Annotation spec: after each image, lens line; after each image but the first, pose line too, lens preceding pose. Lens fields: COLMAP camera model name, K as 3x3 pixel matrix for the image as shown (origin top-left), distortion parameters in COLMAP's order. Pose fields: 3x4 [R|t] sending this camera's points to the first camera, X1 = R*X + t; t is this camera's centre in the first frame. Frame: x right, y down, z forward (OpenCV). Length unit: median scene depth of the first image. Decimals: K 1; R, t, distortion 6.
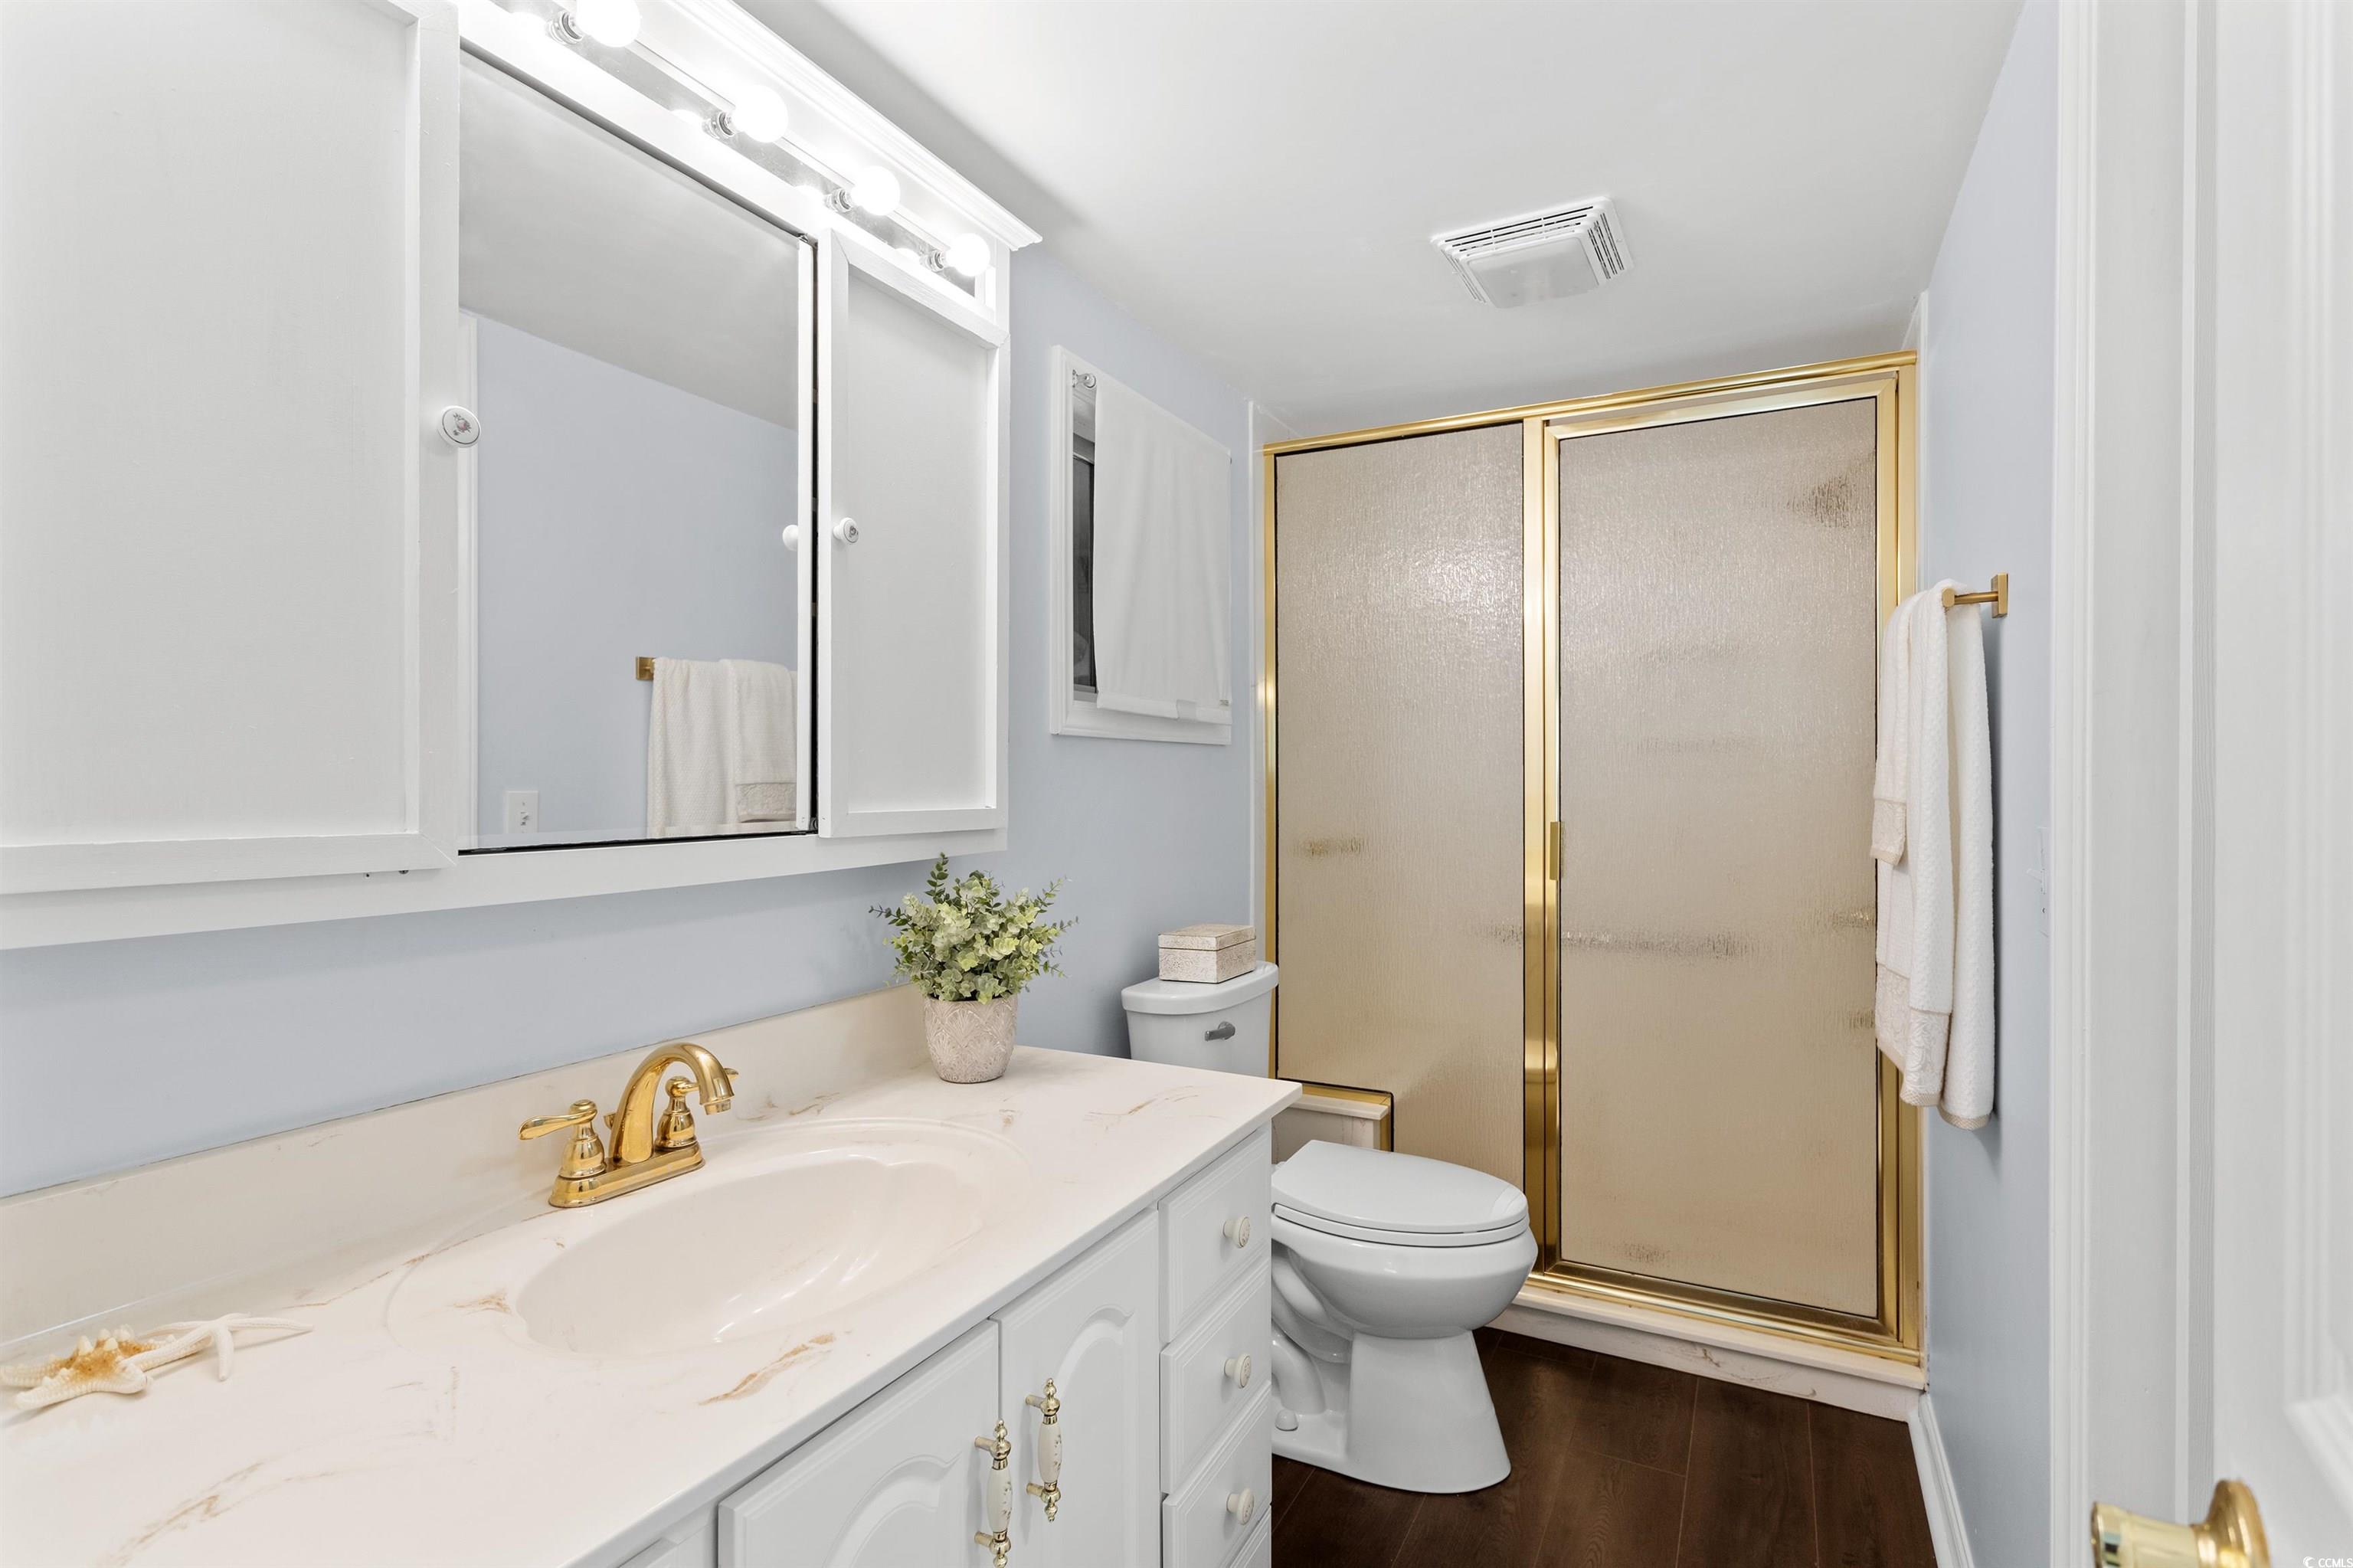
lens RADIAL K [[1128.5, 0, 1176.5], [0, 1128.5, 787.5], [0, 0, 1]] dist [-0.002738, 0.002672]
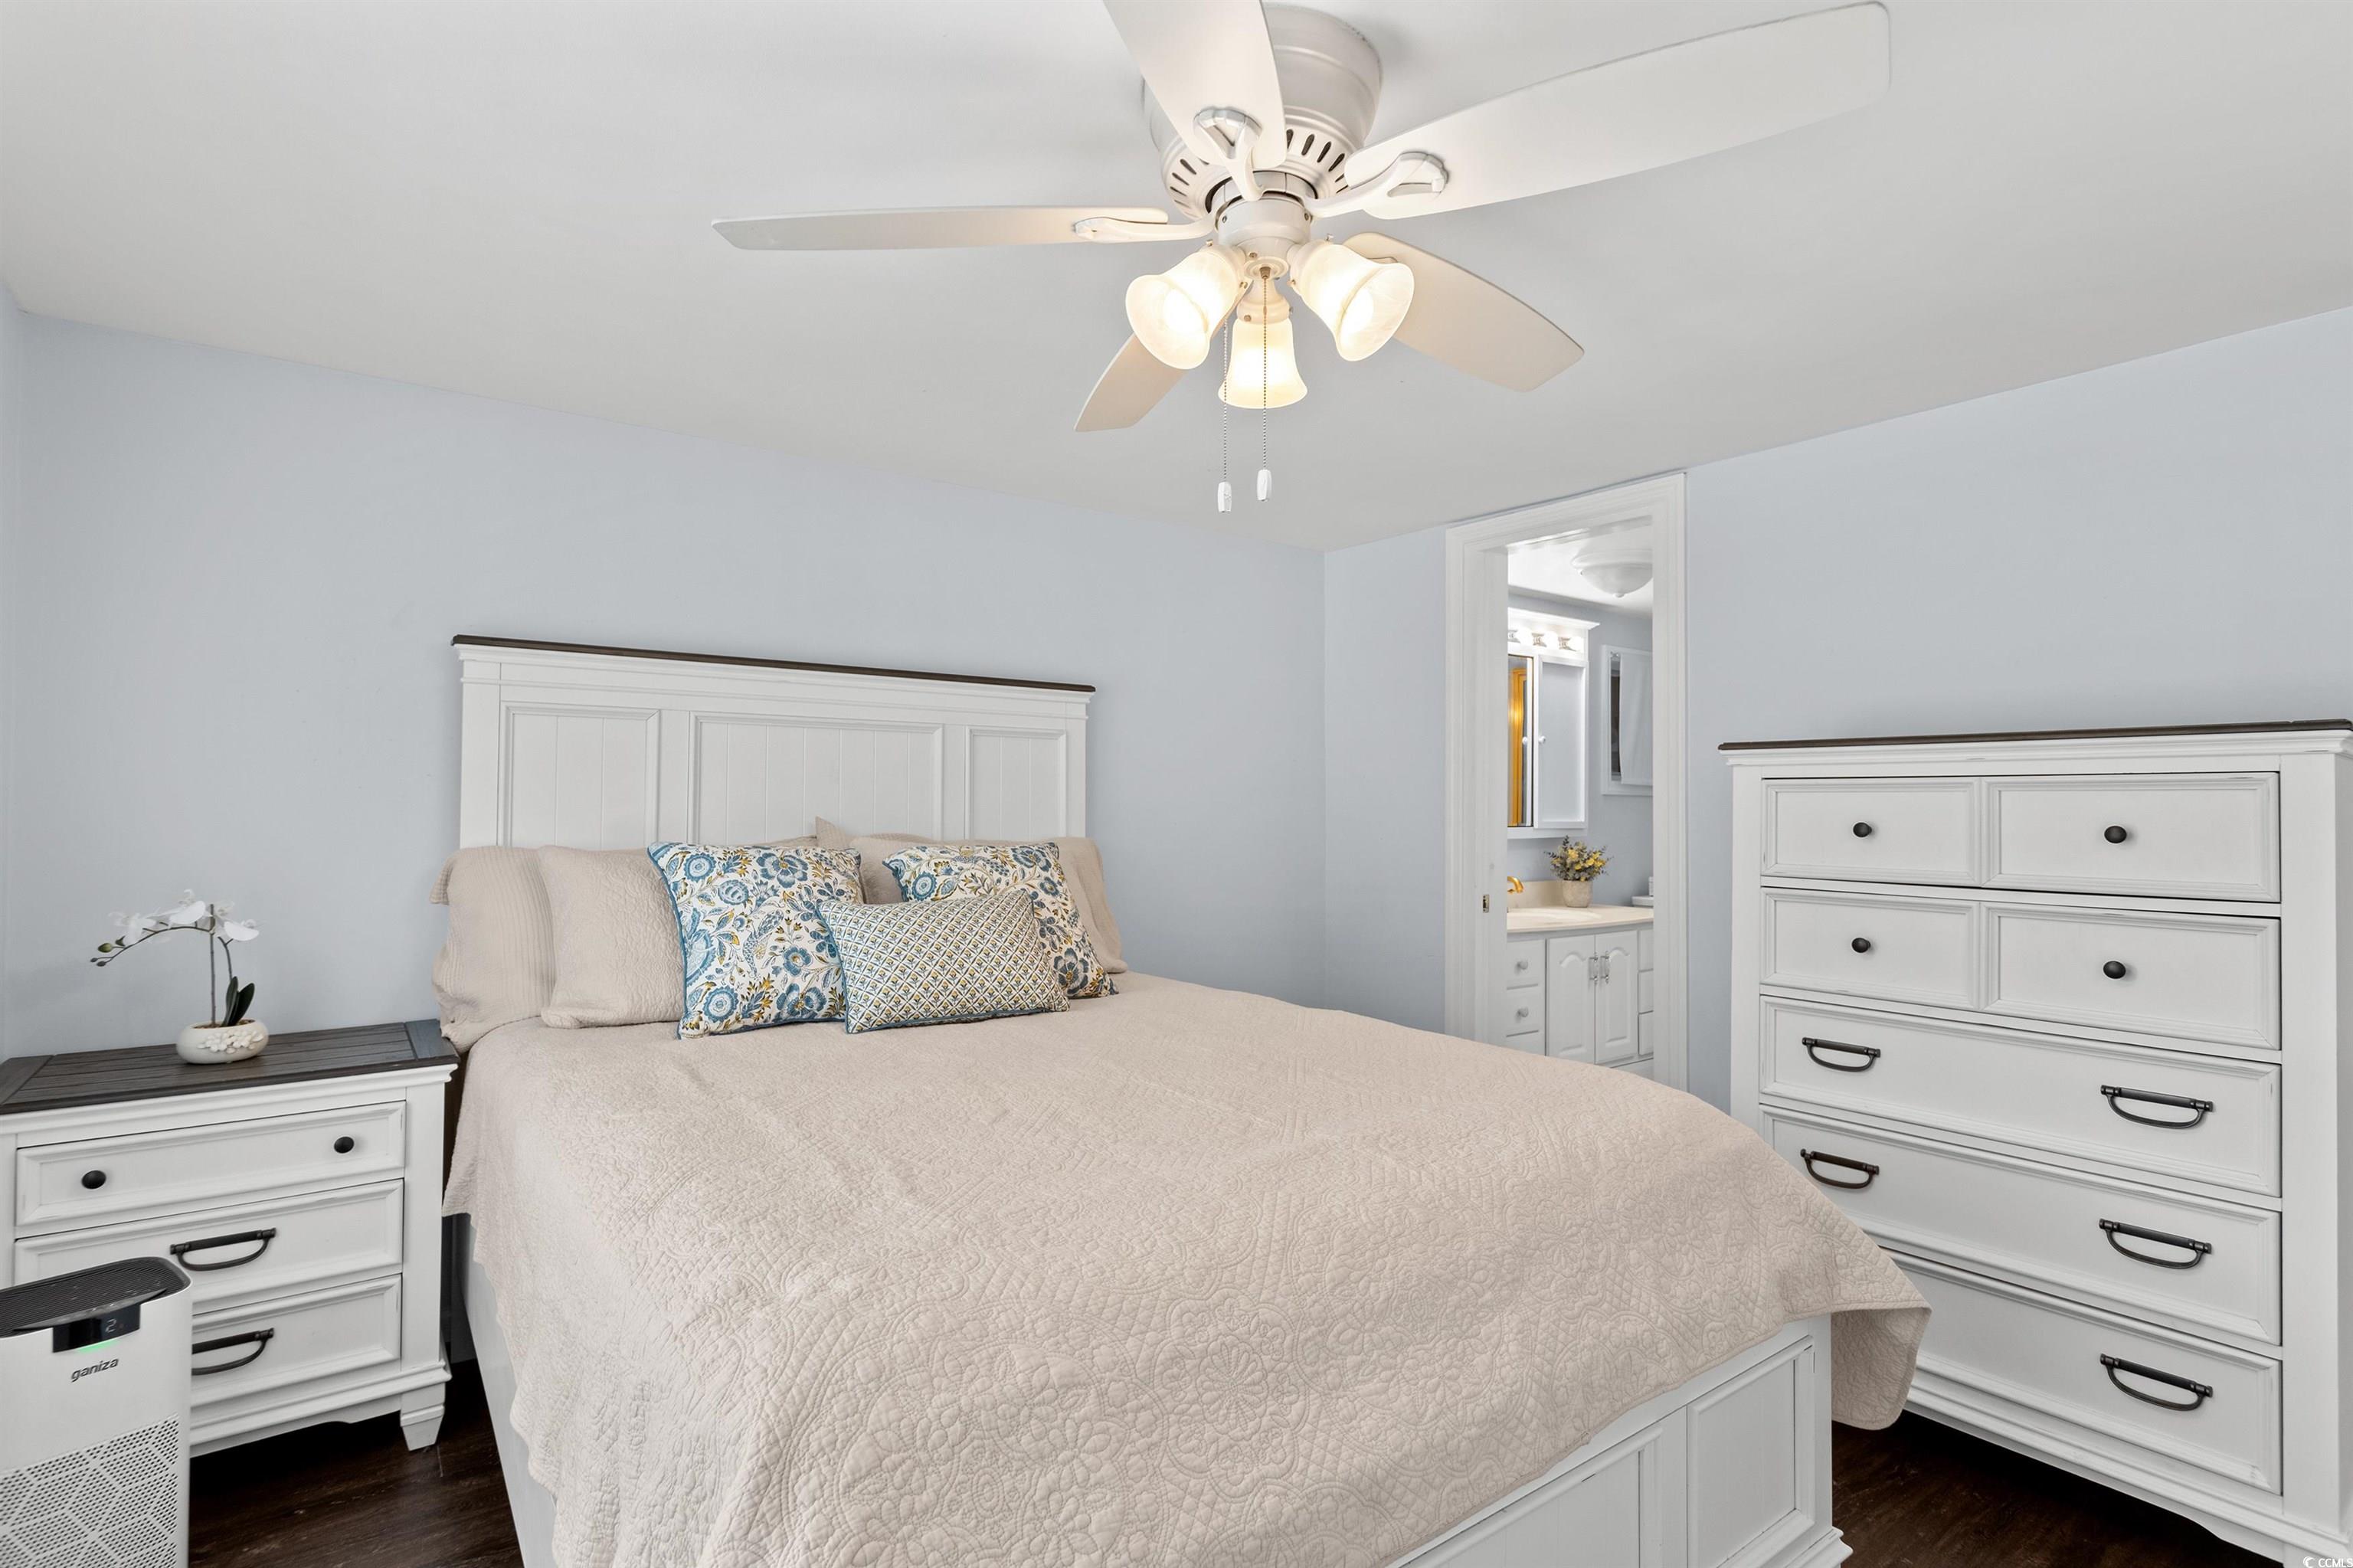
lens RADIAL K [[1128.5, 0, 1183.4], [0, 1128.5, 794.6], [0, 0, 1]] dist [-0.002738, 0.002672]
pose [[0.900912, -0.002858, -0.433993, 0.193677], [-0.003262, 0.999905, -0.013356, -0.008829], [0.433990, 0.013449, 0.900817, -2.304775]]
